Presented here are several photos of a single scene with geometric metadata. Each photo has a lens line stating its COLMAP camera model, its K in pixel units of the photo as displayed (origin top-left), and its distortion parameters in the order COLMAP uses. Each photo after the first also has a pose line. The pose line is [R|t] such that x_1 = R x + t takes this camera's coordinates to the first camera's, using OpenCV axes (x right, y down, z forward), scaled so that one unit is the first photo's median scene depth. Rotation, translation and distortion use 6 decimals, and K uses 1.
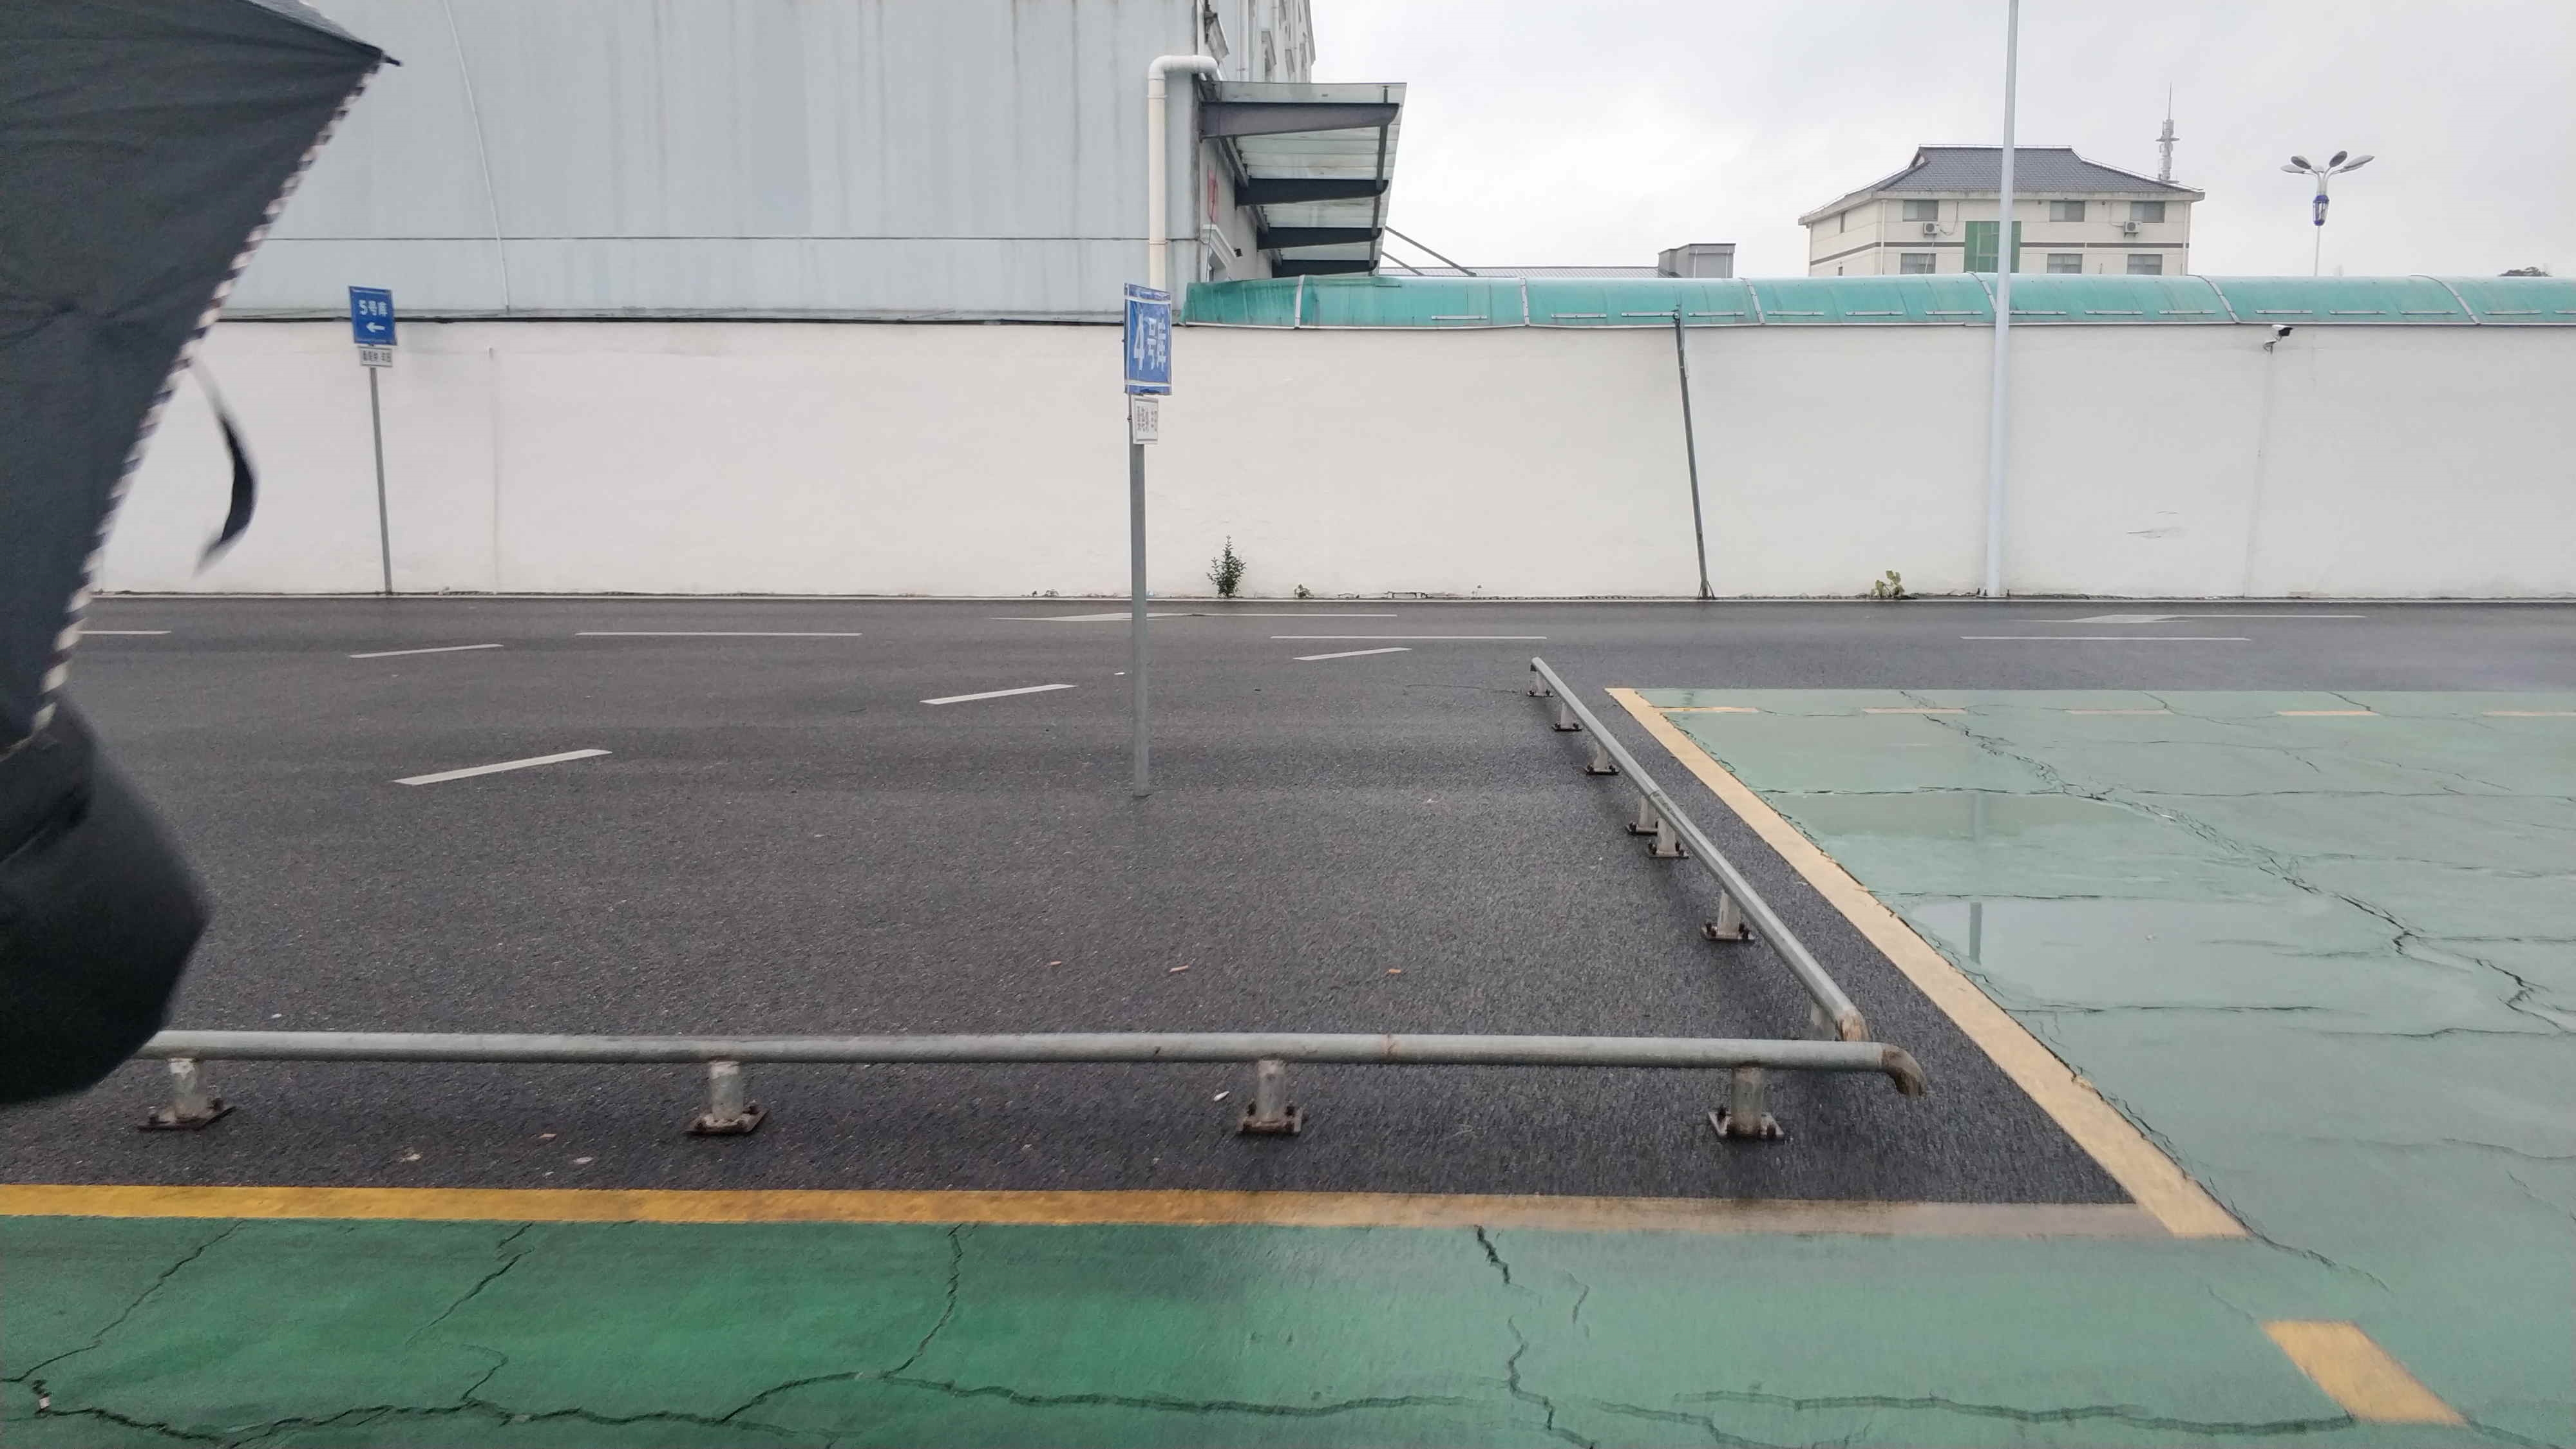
lens RADIAL K [[2022.1, 0, 1319.5], [0, 2022.1, 722.7], [0, 0, 1]] dist [0.128633, -0.336418]
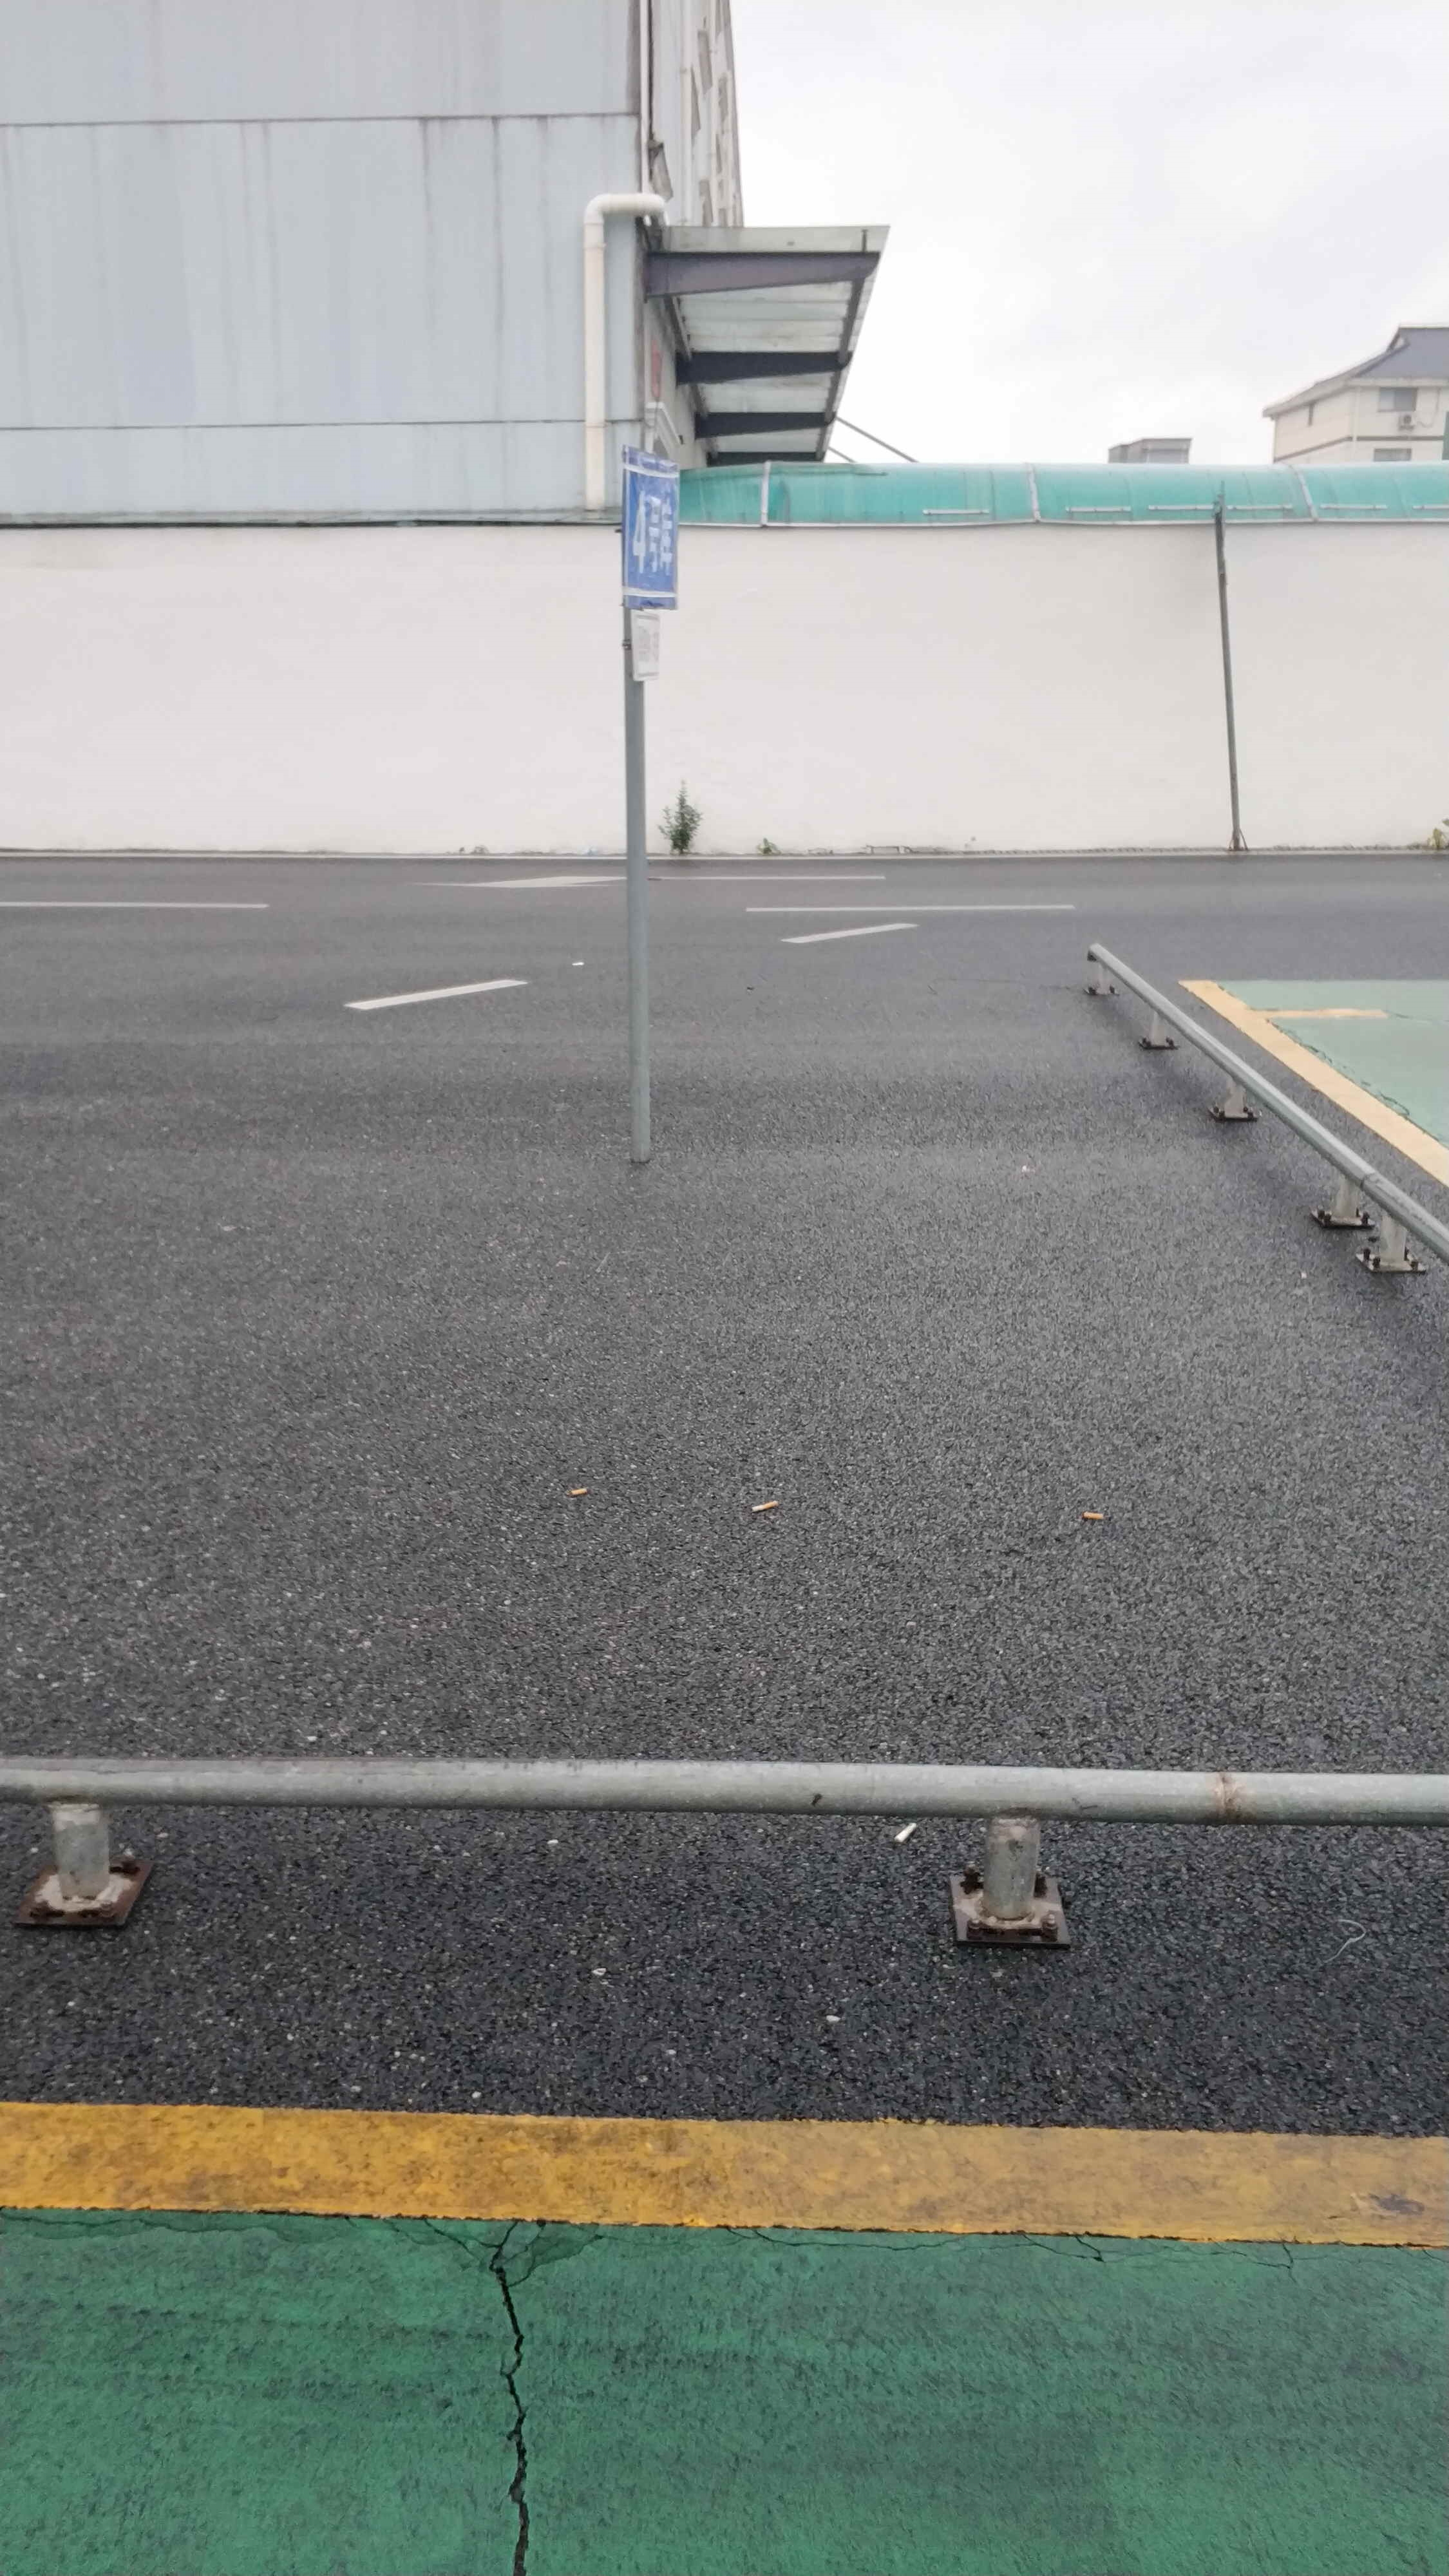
lens RADIAL K [[2022.1, 0, 655.1], [0, 2022.1, 1294.2], [0, 0, 1]] dist [0.128633, -0.336418]
pose [[0.999338, 0.003445, -0.036210, -0.024596], [0.002471, 0.986773, 0.162086, -0.016791], [0.036289, -0.162069, 0.986112, 0.105854]]
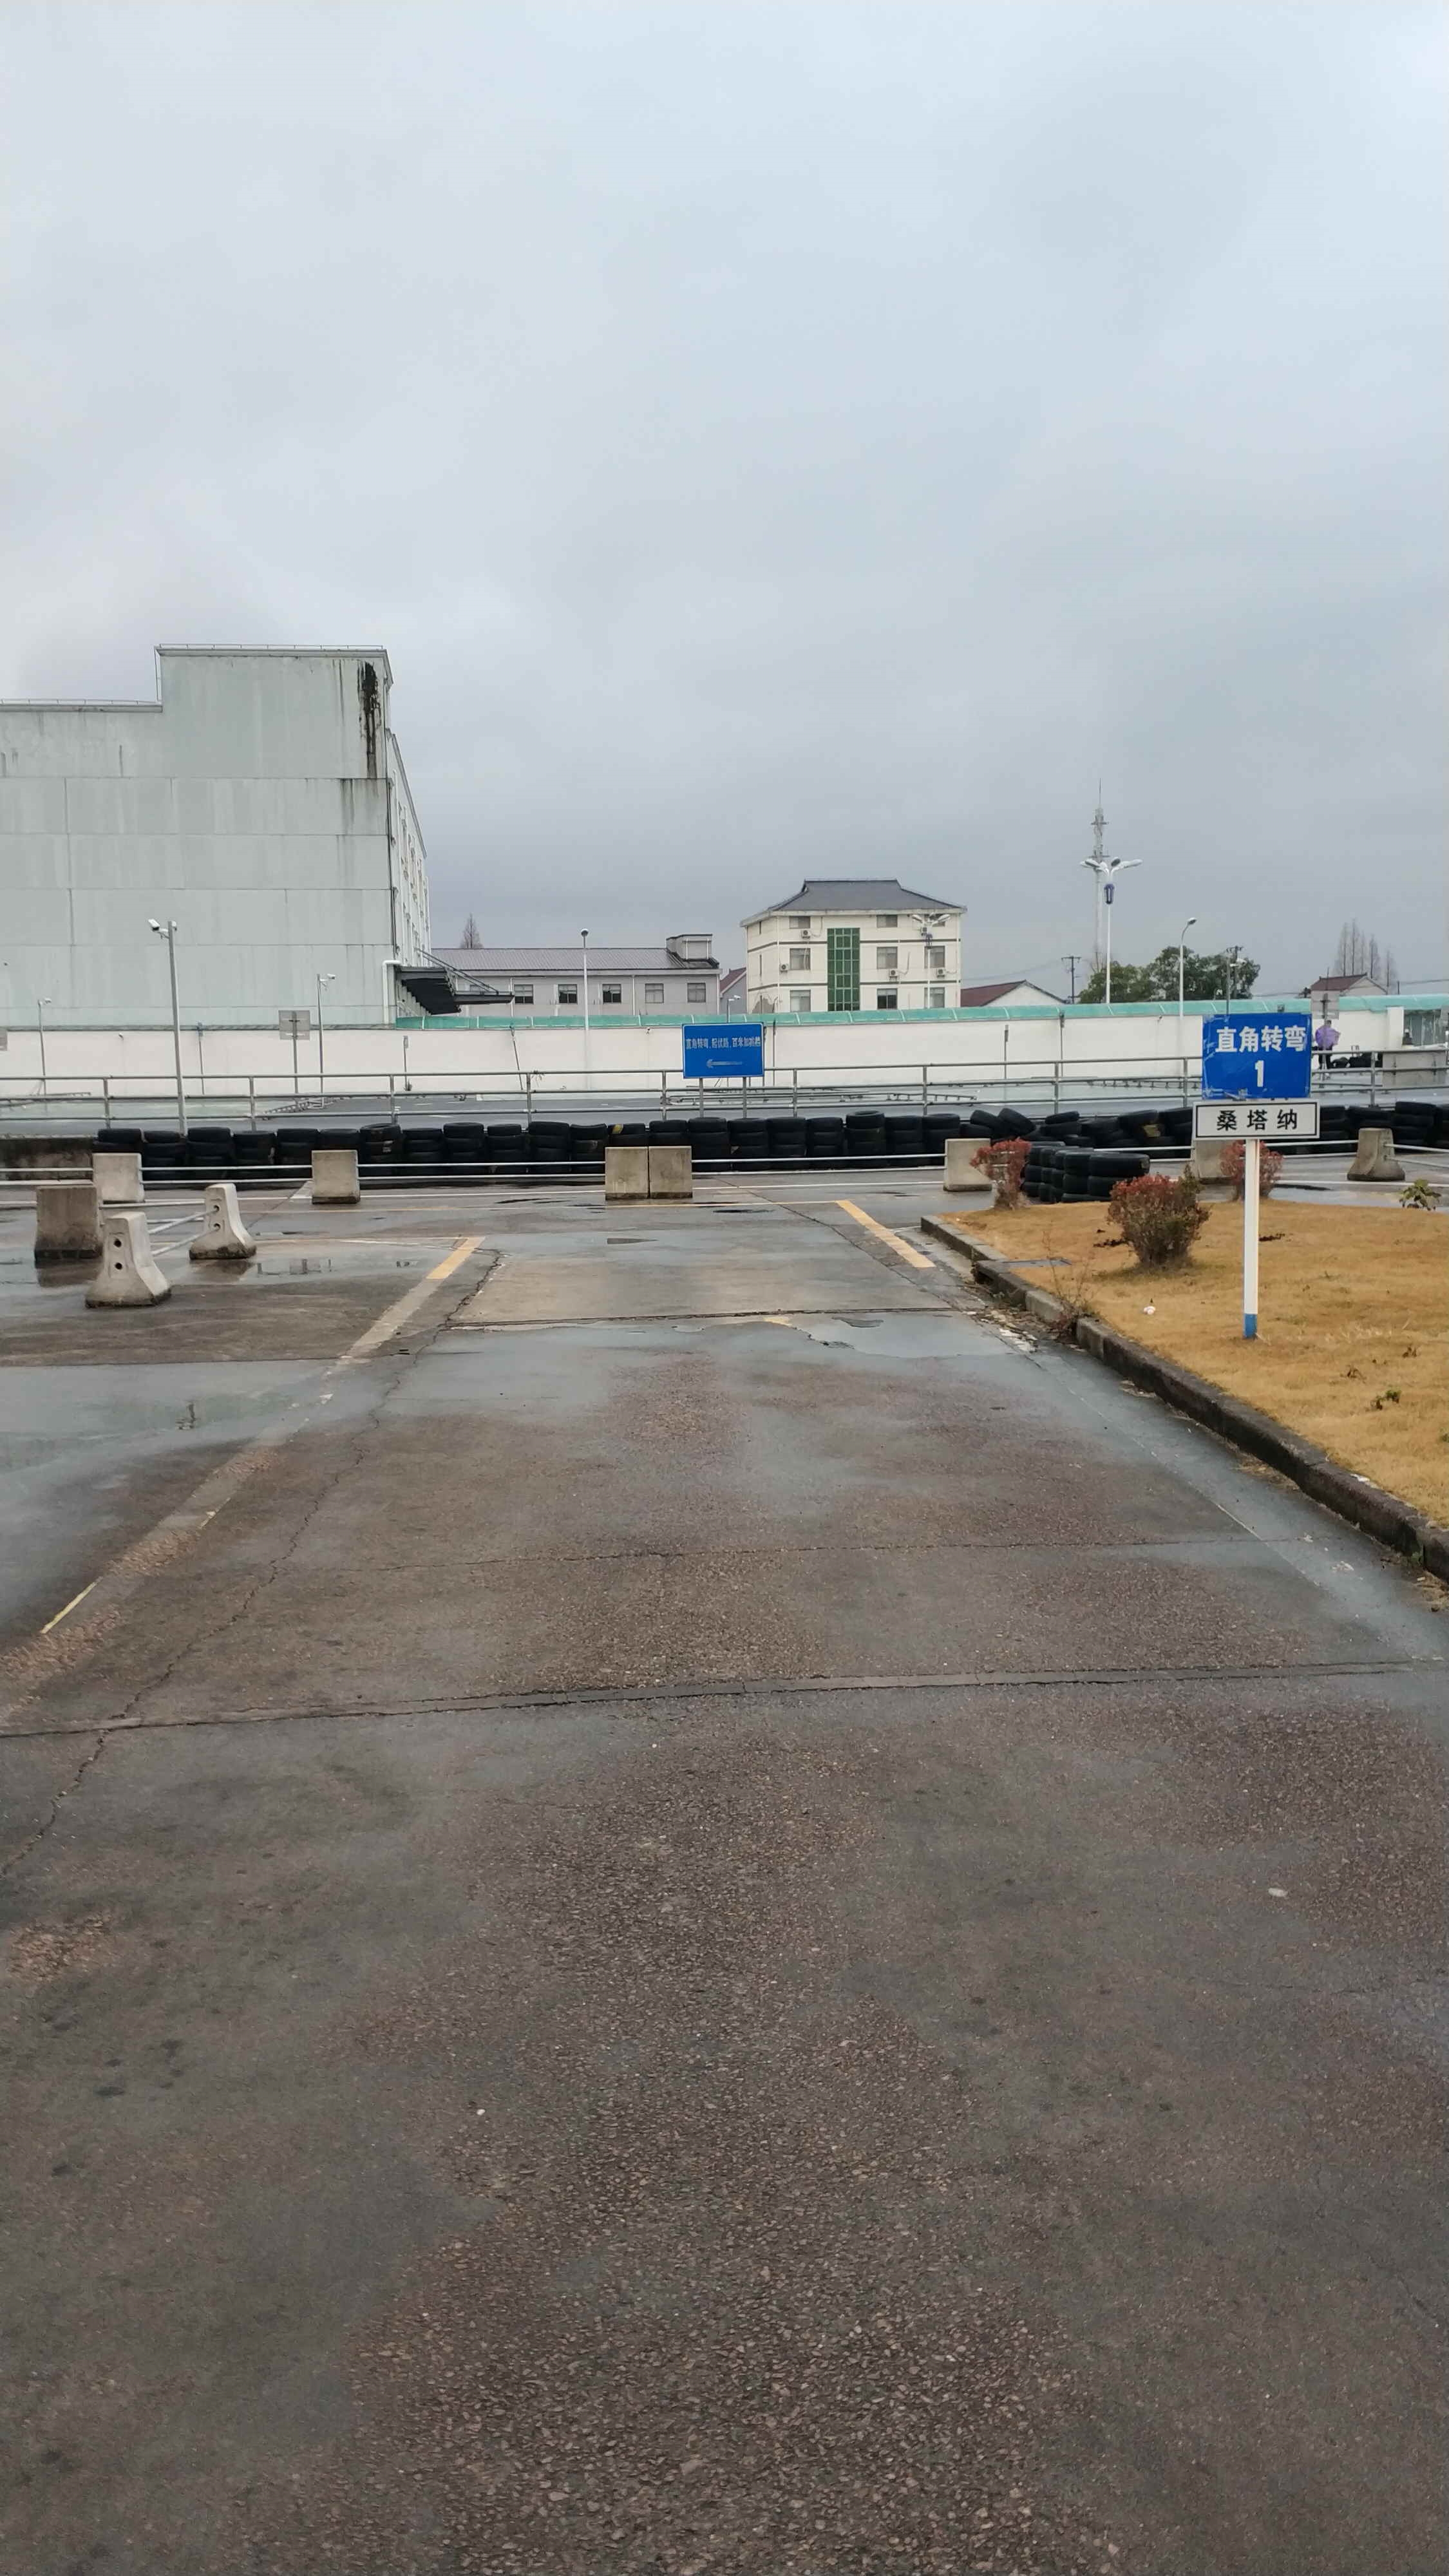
lens RADIAL K [[2022.1, 0, 655.1], [0, 2022.1, 1294.2], [0, 0, 1]] dist [0.128633, -0.336418]
pose [[0.994276, -0.035717, 0.100696, 0.020302], [0.038927, 0.998789, -0.030101, 0.462504], [-0.099499, 0.033849, 0.994462, -3.014974]]
